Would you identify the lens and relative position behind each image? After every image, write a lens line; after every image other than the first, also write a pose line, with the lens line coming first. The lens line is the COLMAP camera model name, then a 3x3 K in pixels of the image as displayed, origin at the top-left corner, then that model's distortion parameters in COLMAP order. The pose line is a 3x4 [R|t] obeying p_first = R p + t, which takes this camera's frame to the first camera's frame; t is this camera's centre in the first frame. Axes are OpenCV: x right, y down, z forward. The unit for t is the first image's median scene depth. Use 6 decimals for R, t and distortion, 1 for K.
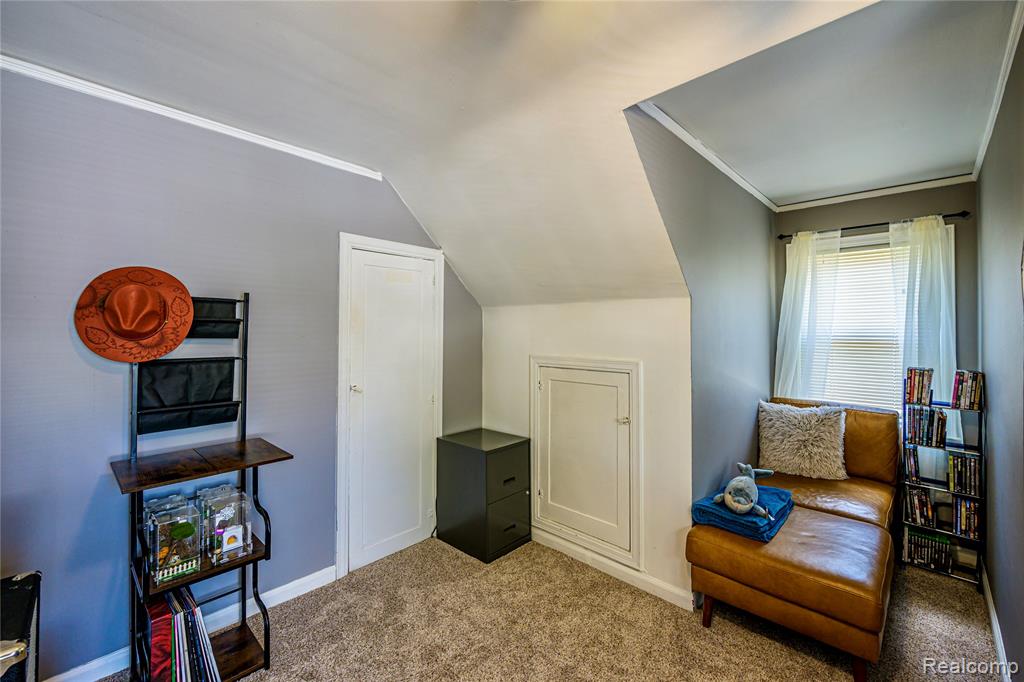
lens RADIAL K [[429.6, 0, 532.0], [0, 429.6, 324.5], [0, 0, 1]] dist [0.000450, -0.000138]
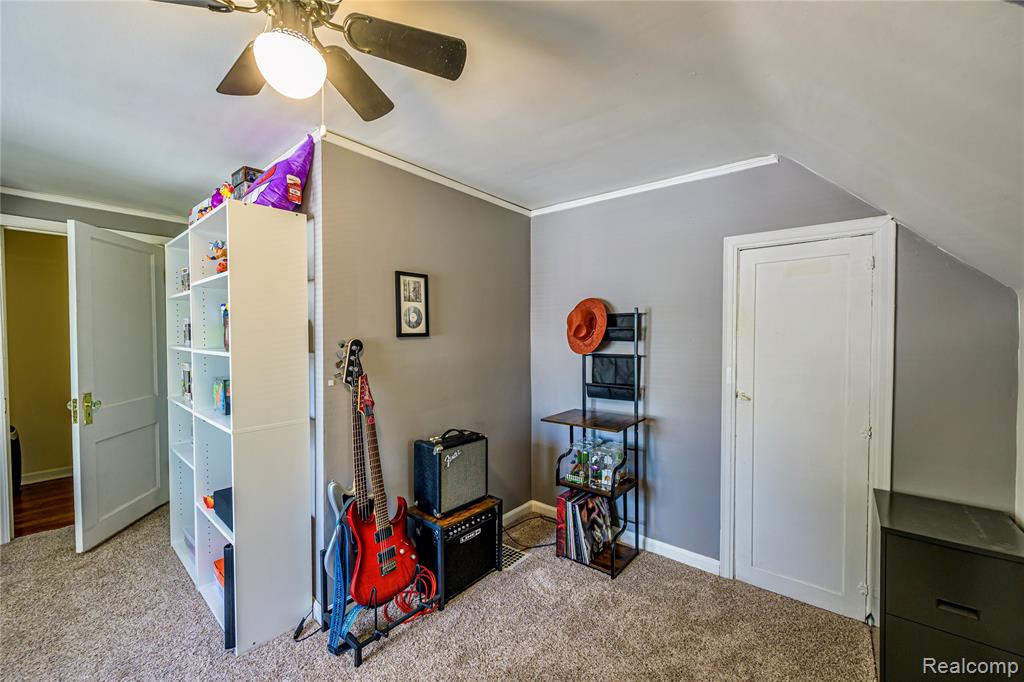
lens RADIAL K [[404.9, 0, 510.6], [0, 404.9, 342.8], [0, 0, 1]] dist [-0.000109, 0.000008]
pose [[0.032994, 0.015081, -0.999342, 0.457414], [0.016883, 0.999735, 0.015644, 0.007269], [0.999313, -0.017388, 0.032731, 0.435098]]
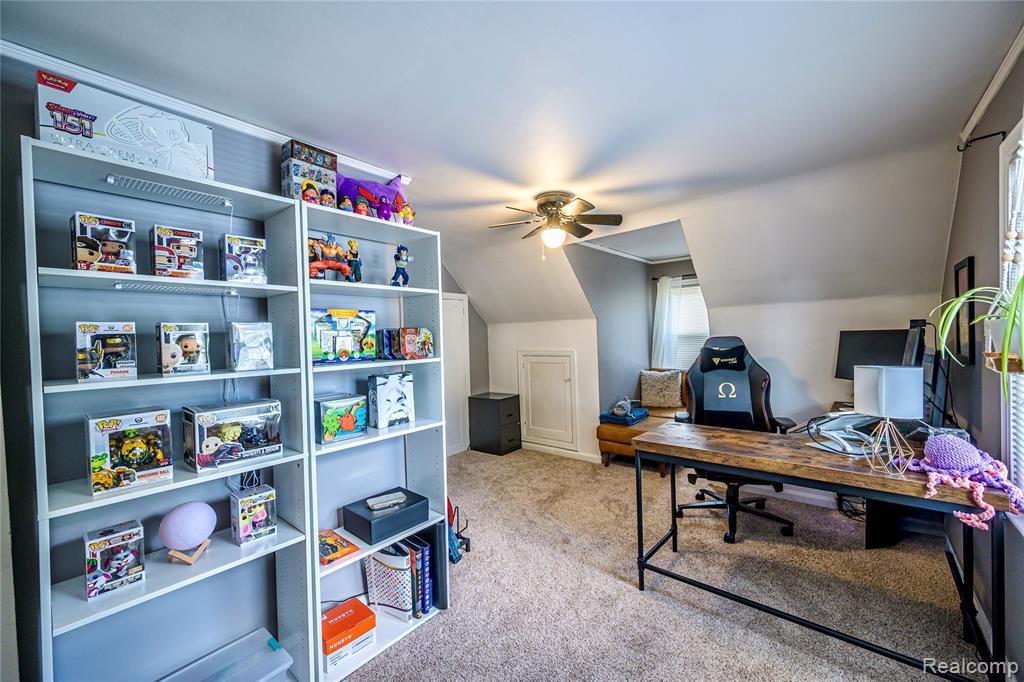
lens RADIAL K [[404.9, 0, 510.6], [0, 404.9, 342.8], [0, 0, 1]] dist [-0.000109, 0.000008]
pose [[0.998047, -0.037391, 0.050044, -0.133901], [0.035791, 0.998831, 0.032492, -0.018819], [-0.051200, -0.030638, 0.998218, -0.826205]]
